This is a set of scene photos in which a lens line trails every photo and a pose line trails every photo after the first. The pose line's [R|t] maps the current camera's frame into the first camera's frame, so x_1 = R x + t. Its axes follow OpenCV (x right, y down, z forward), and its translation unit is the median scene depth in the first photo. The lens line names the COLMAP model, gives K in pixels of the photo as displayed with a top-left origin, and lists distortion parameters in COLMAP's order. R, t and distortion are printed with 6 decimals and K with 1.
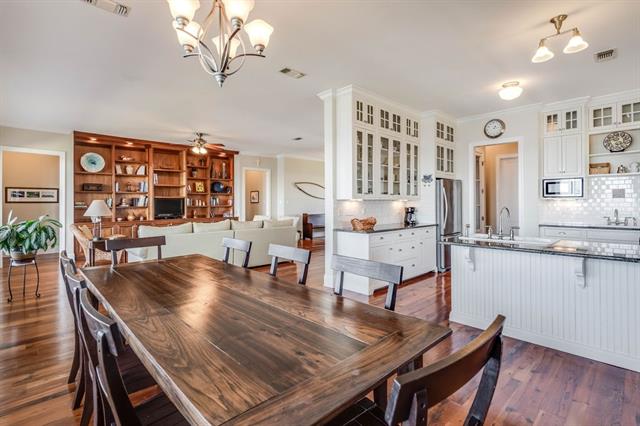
lens RADIAL K [[305.5, 0, 311.4], [0, 305.5, 202.5], [0, 0, 1]] dist [0.017069, 0.000152]
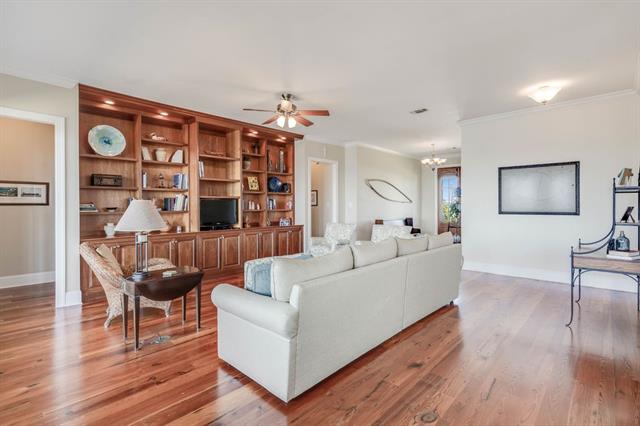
lens RADIAL K [[303.4, 0, 319.7], [0, 303.4, 210.3], [0, 0, 1]] dist [0.005076, 0.000881]
pose [[0.997668, 0.002193, 0.068225, -0.292648], [-0.003421, 0.999834, 0.017887, -0.001167], [-0.068175, -0.018079, 0.997510, 0.320641]]
